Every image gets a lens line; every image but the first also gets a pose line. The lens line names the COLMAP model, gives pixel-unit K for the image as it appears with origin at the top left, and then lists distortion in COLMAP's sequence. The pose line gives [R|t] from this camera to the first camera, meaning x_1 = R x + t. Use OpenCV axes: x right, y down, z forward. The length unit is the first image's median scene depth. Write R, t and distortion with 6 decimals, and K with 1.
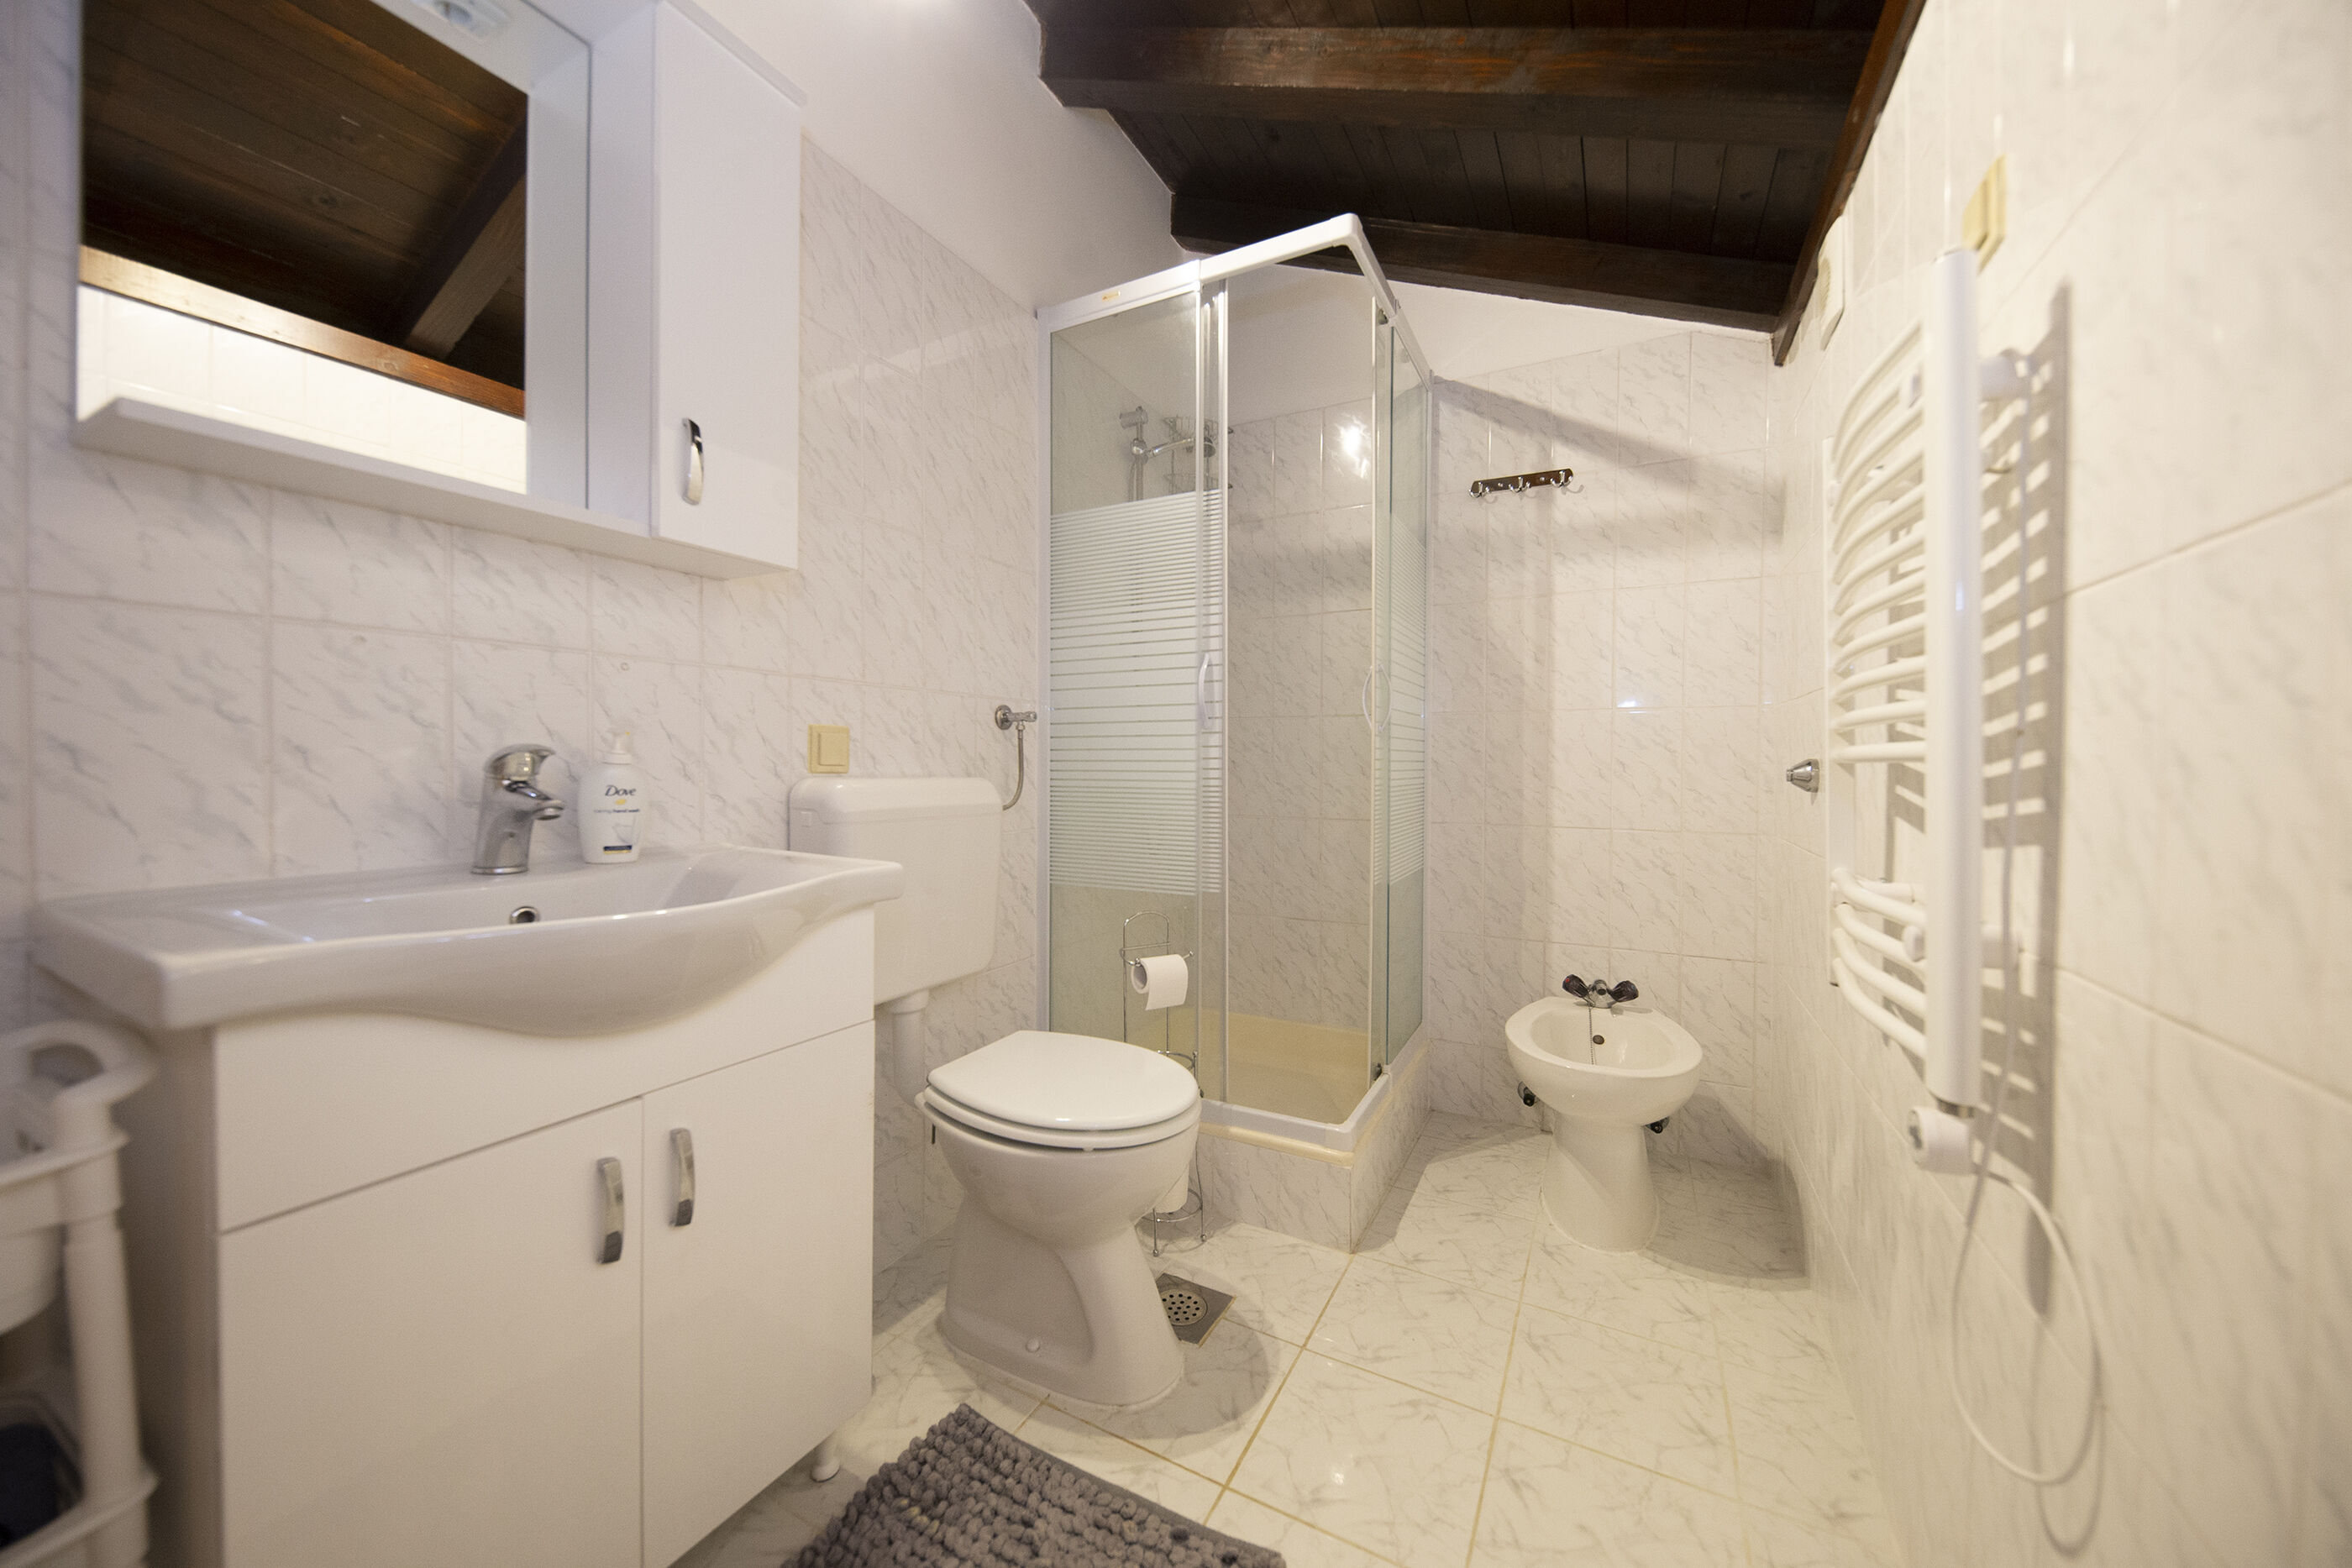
lens RADIAL K [[809.4, 0, 1175.7], [0, 809.4, 776.3], [0, 0, 1]] dist [0.012644, -0.007185]
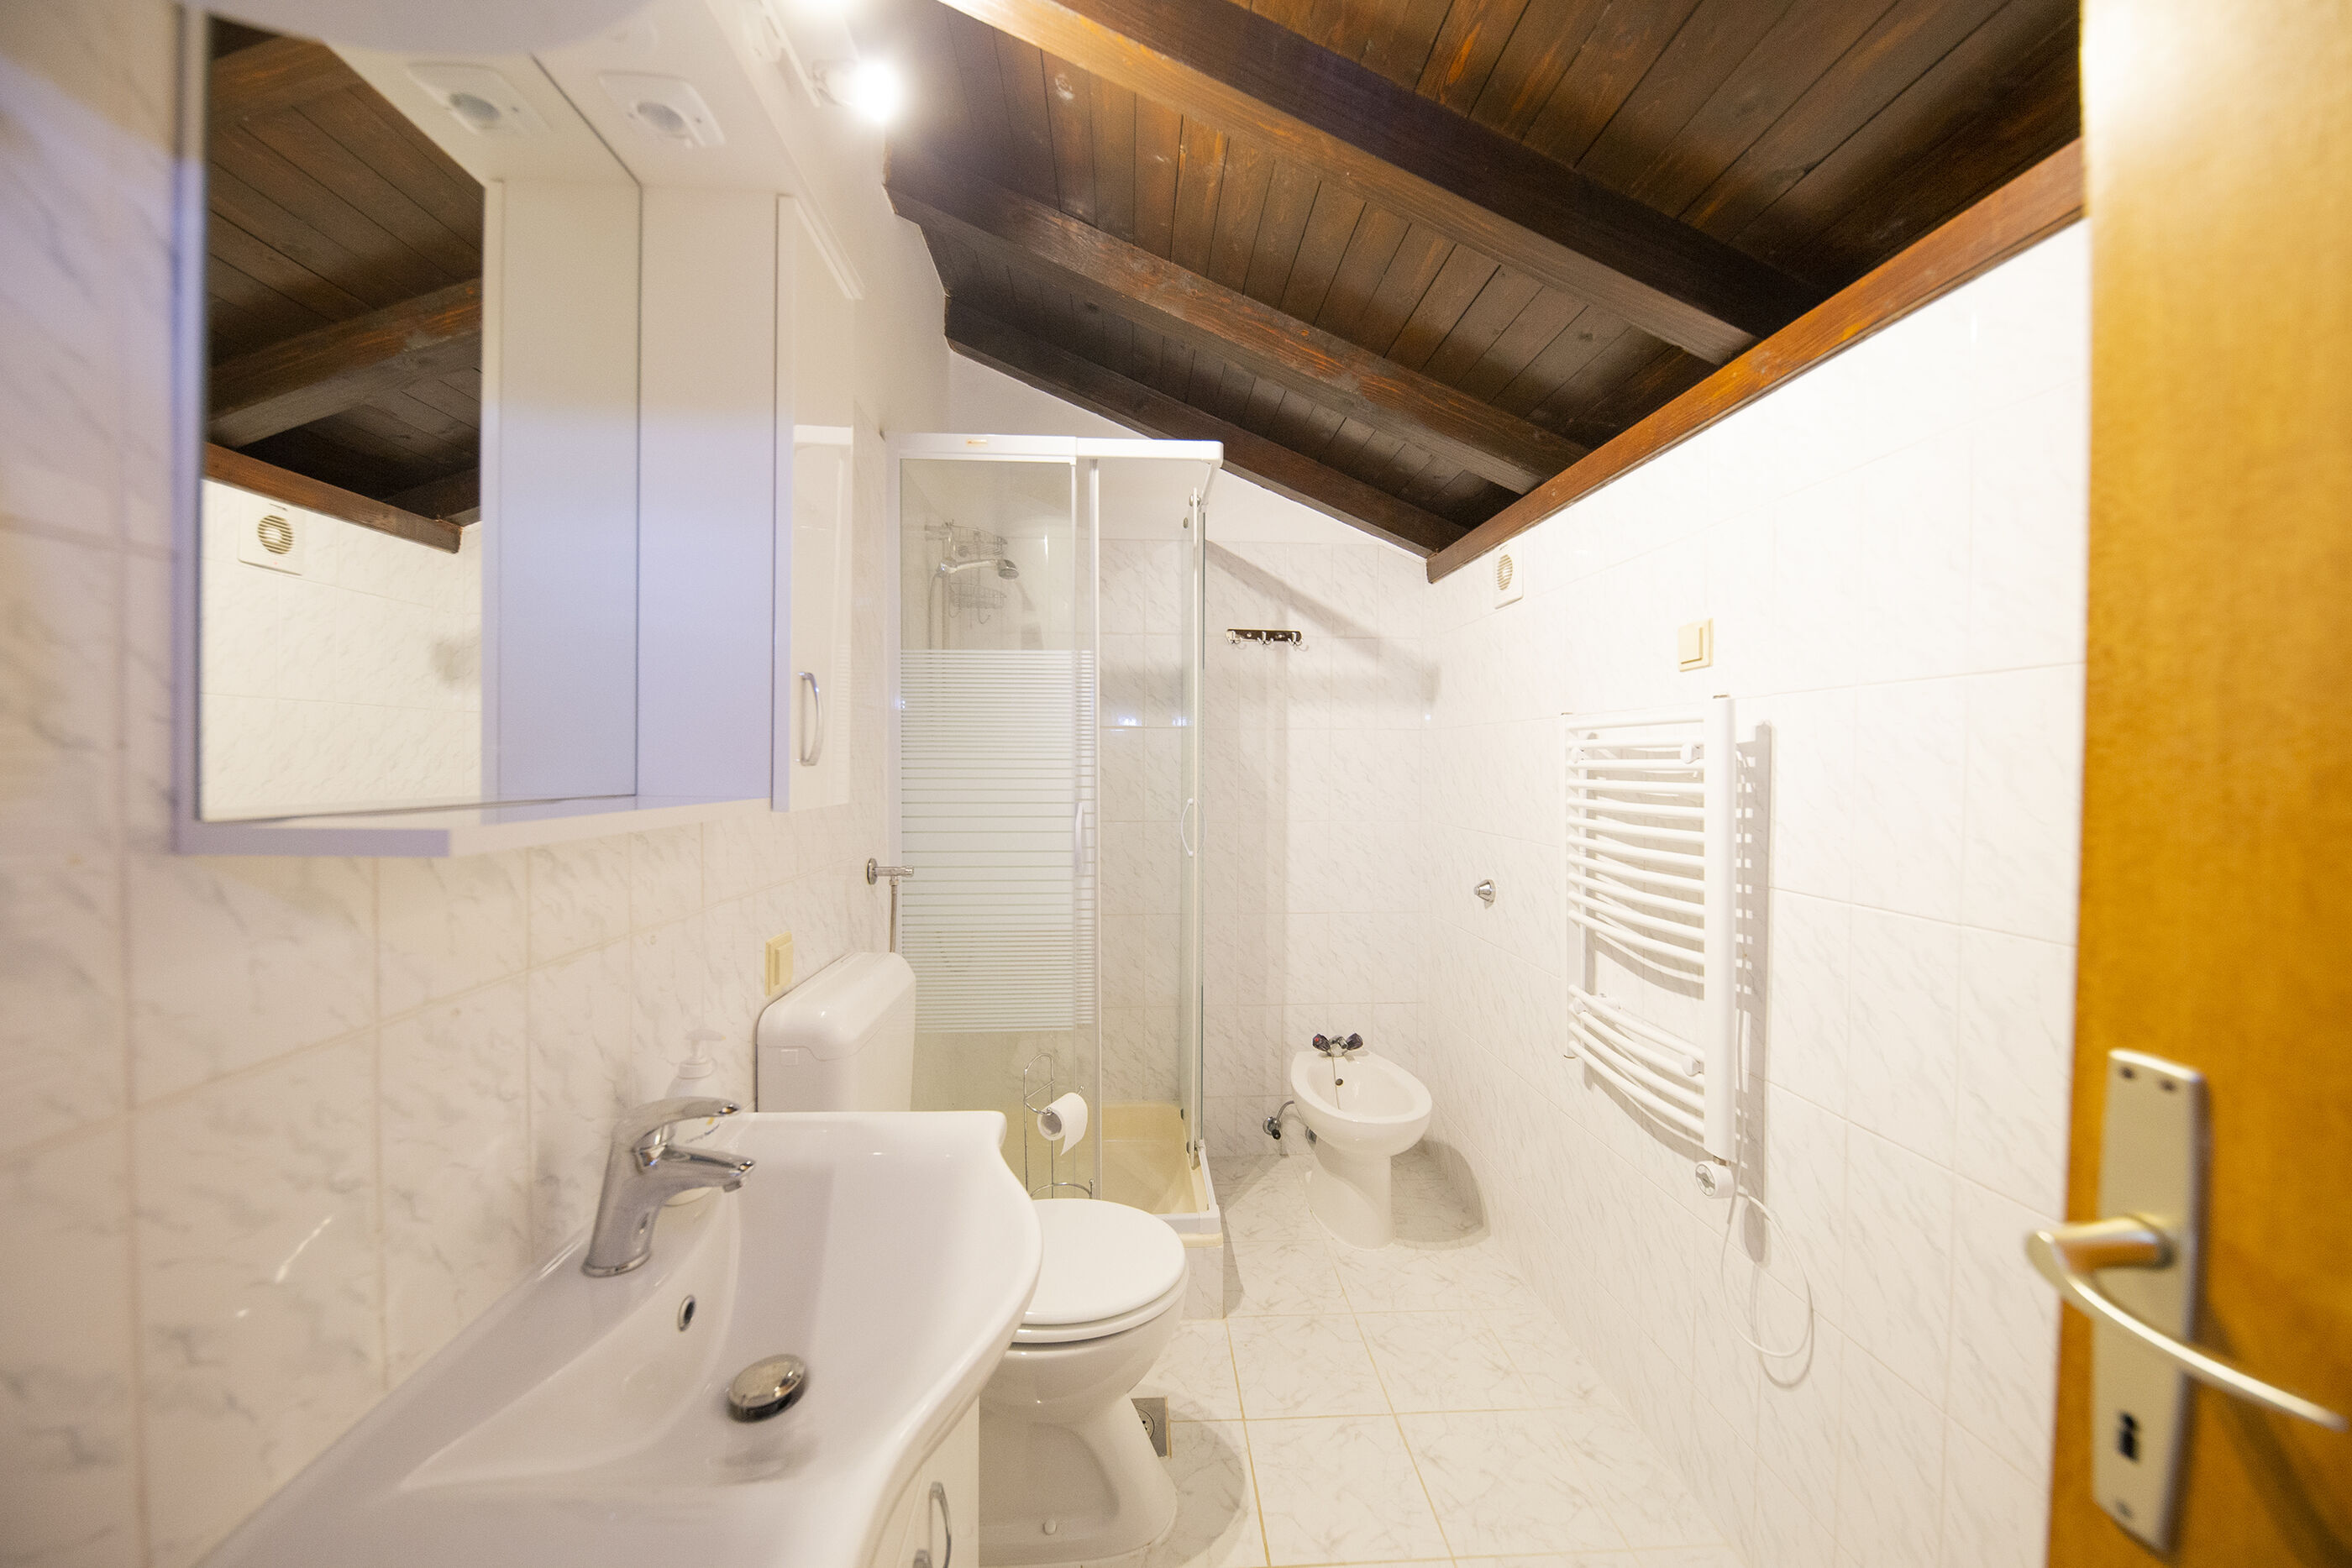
lens RADIAL K [[804.6, 0, 1168.6], [0, 804.6, 785.6], [0, 0, 1]] dist [0.015653, -0.006911]
pose [[0.860814, -0.014302, 0.508719, -0.412716], [0.011468, 0.999896, 0.008706, -0.186886], [-0.508791, -0.001660, 0.860889, 0.025526]]
